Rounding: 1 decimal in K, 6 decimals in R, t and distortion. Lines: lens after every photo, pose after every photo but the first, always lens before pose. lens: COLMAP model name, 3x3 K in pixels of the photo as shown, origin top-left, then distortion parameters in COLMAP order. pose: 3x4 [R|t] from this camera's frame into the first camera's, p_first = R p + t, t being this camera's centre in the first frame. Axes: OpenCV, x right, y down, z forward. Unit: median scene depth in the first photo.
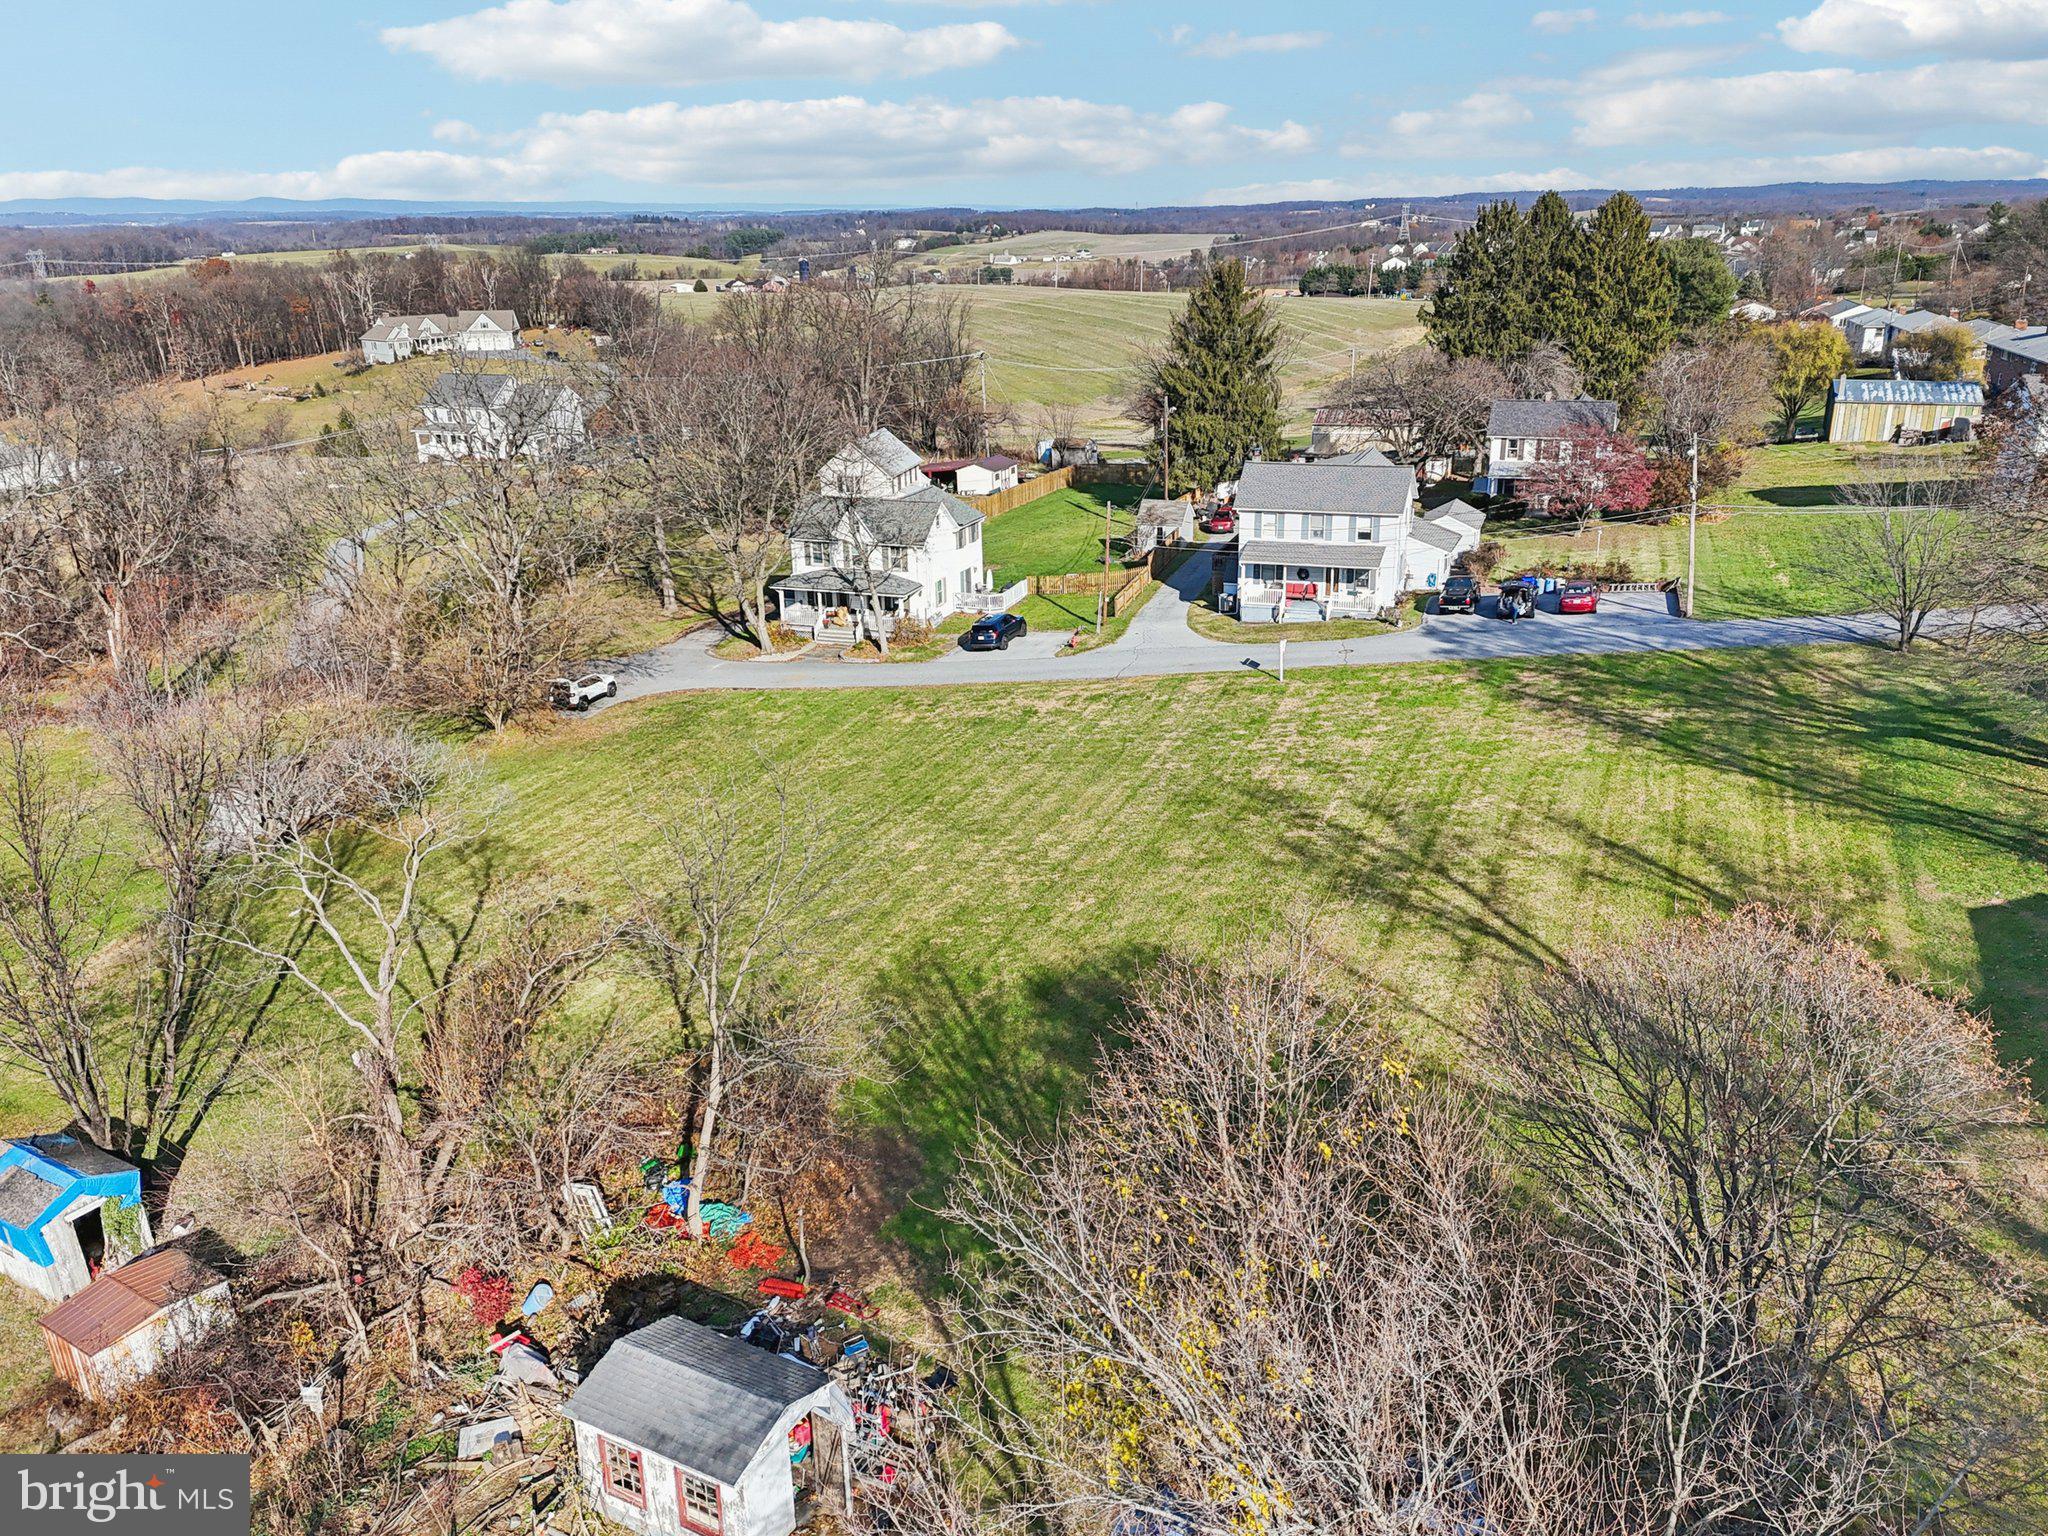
lens RADIAL K [[1637.5, 0, 1025.2], [0, 1637.5, 718.0], [0, 0, 1]] dist [0.203080, -0.260570]
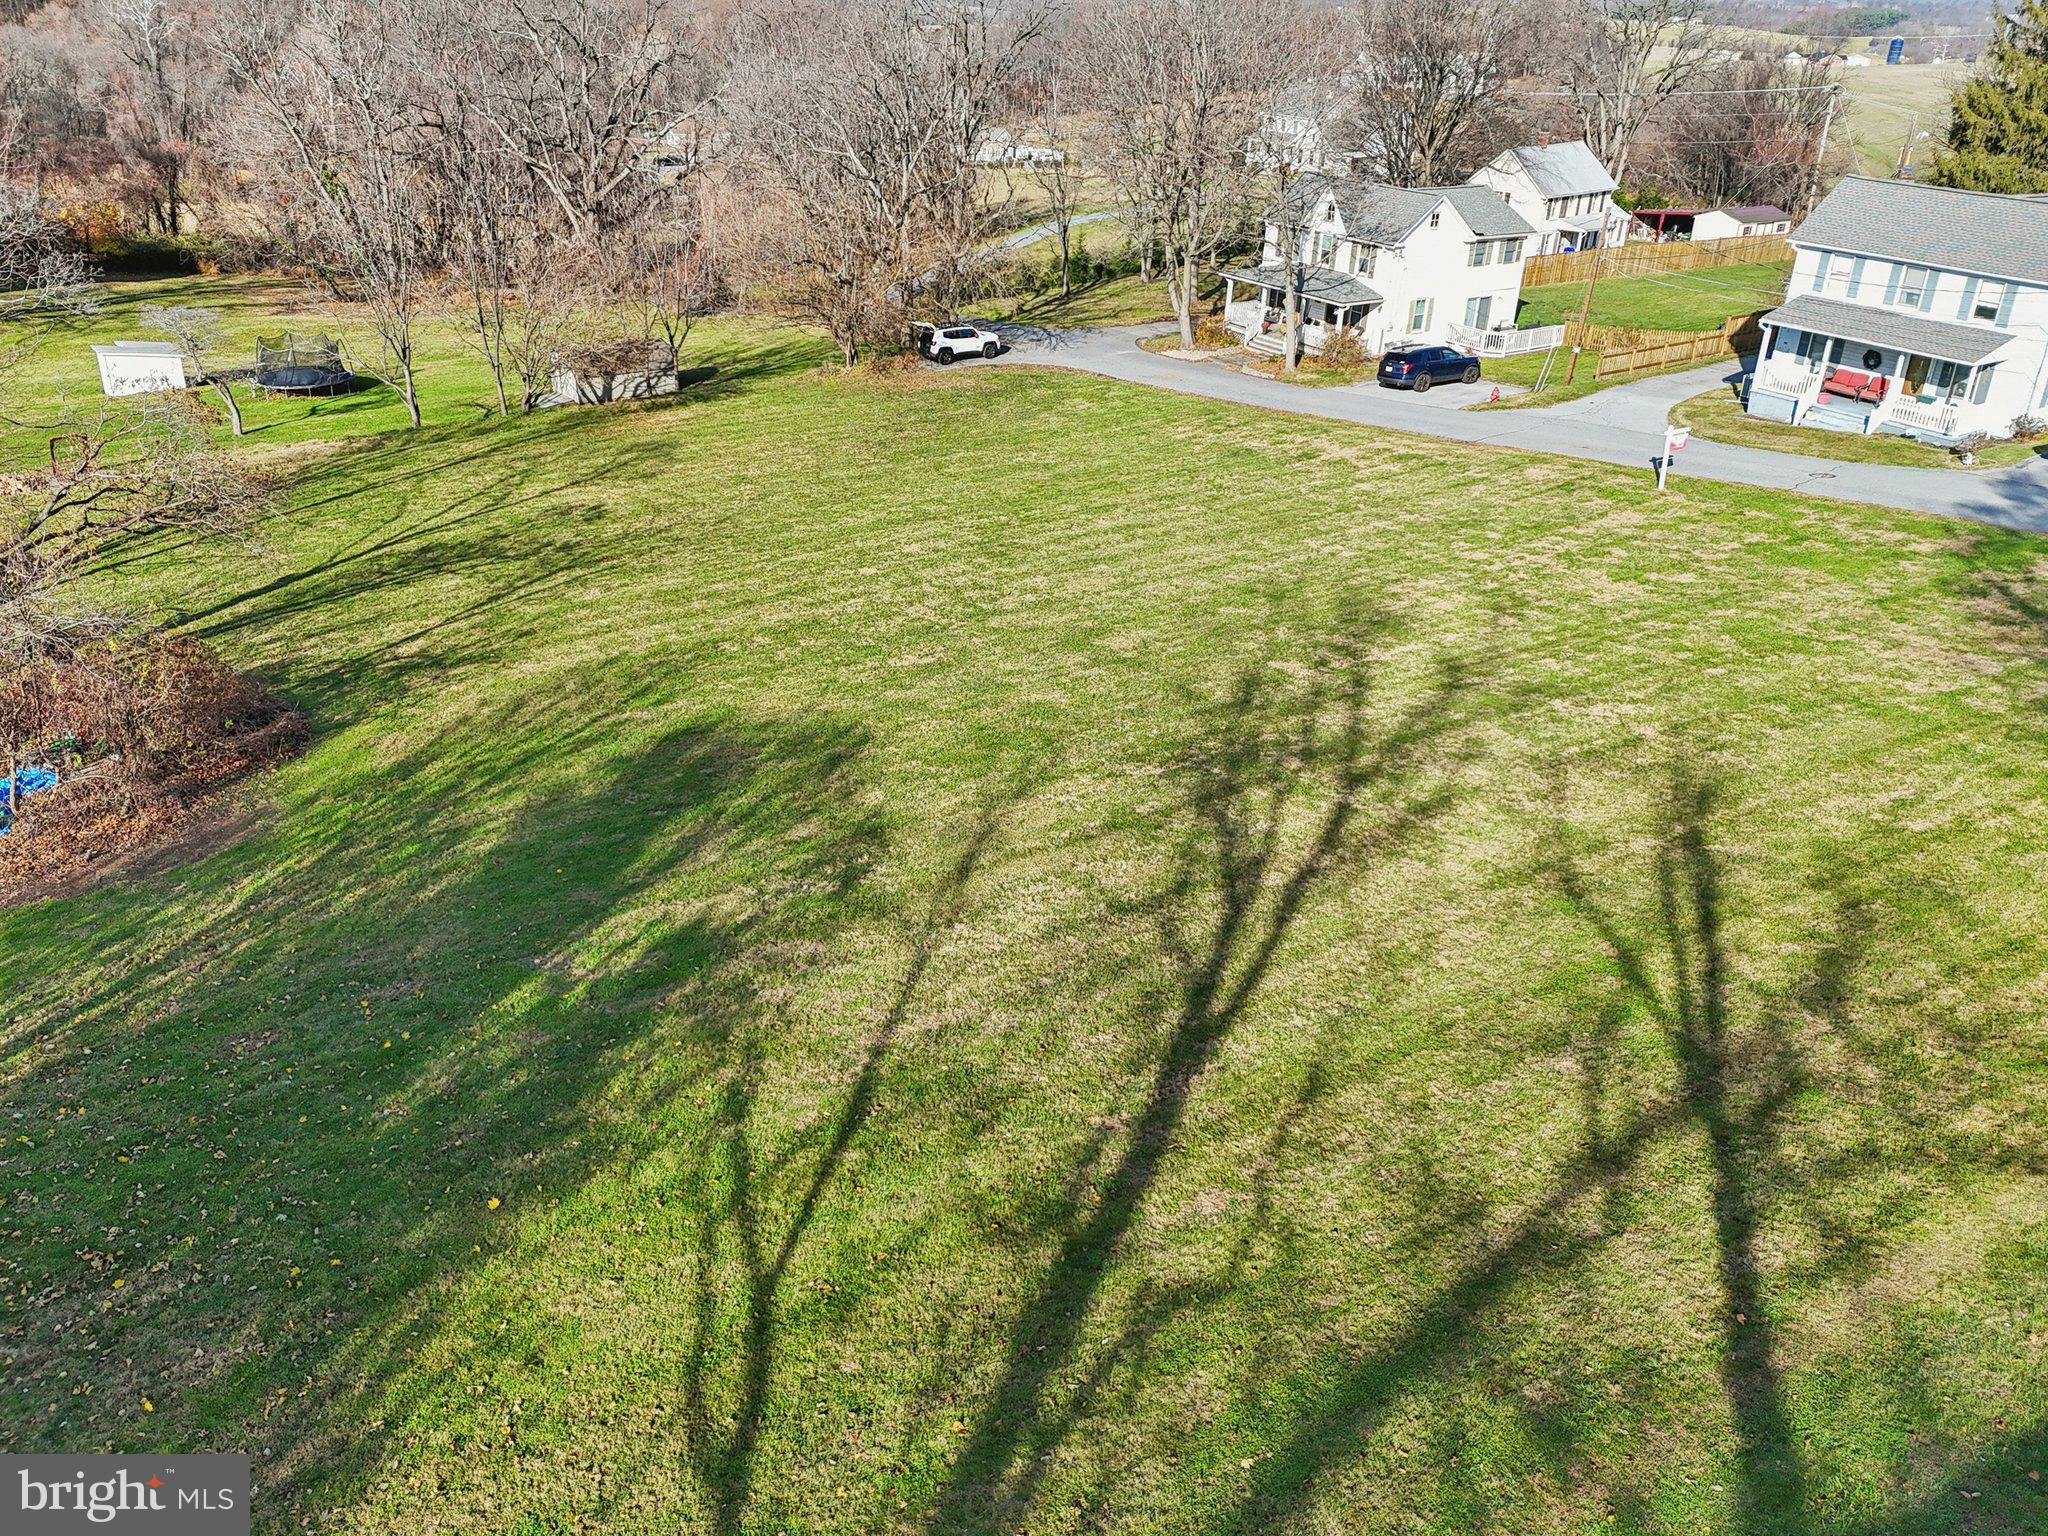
lens RADIAL K [[1559.5, 0, 963.6], [0, 1559.5, 683.6], [0, 0, 1]] dist [0.066873, -0.086672]
pose [[0.786224, 0.301481, -0.539408, 0.258572], [-0.233108, 0.953119, 0.192938, -0.005485], [0.572287, -0.025952, 0.819643, 0.309242]]
